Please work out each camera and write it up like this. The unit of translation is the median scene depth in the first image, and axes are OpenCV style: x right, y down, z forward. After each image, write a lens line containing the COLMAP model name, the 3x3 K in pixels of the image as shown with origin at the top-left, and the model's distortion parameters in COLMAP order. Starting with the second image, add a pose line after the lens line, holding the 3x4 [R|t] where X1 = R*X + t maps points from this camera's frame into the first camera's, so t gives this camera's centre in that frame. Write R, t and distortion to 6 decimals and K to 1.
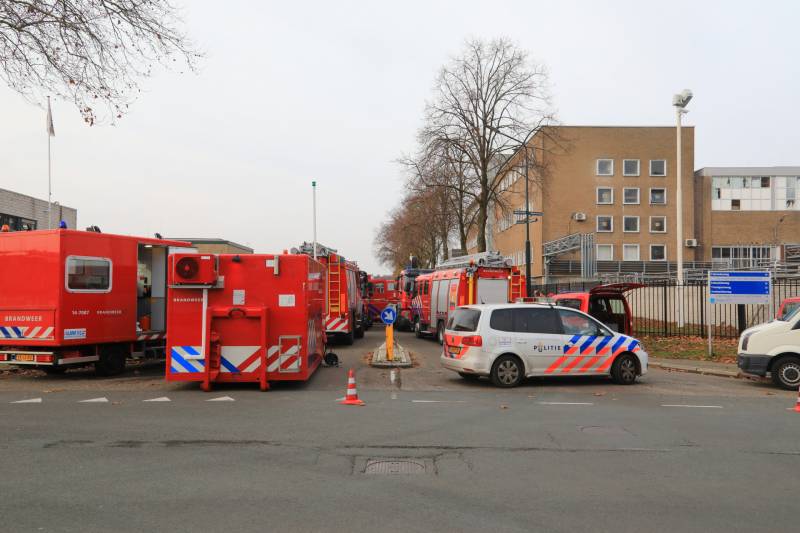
lens RADIAL K [[703.2, 0, 400.0], [0, 703.2, 266.5], [0, 0, 1]] dist [0.056311, 0.002325]
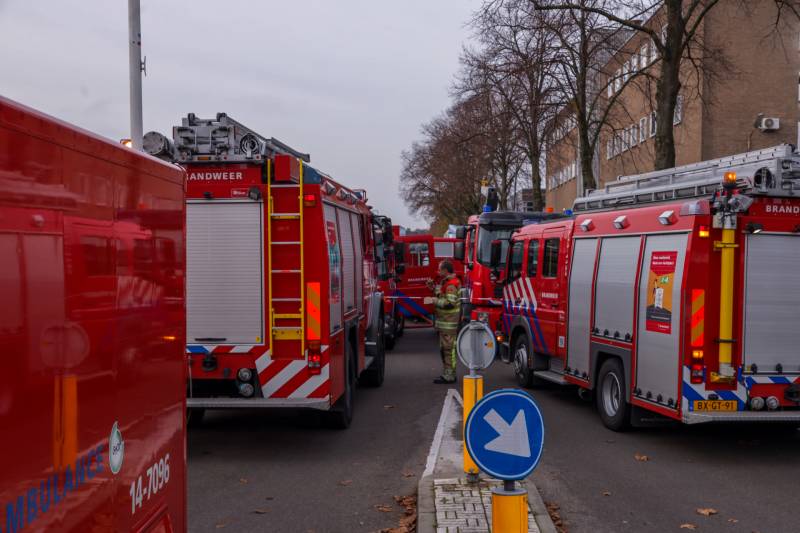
lens RADIAL K [[587.0, 0, 400.0], [0, 587.0, 266.5], [0, 0, 1]] dist [-0.007354, 0.000801]
pose [[0.999428, 0.002066, -0.033753, -0.031628], [0.000368, 0.997408, 0.071949, 0.012172], [0.033814, -0.071920, 0.996837, 0.685660]]
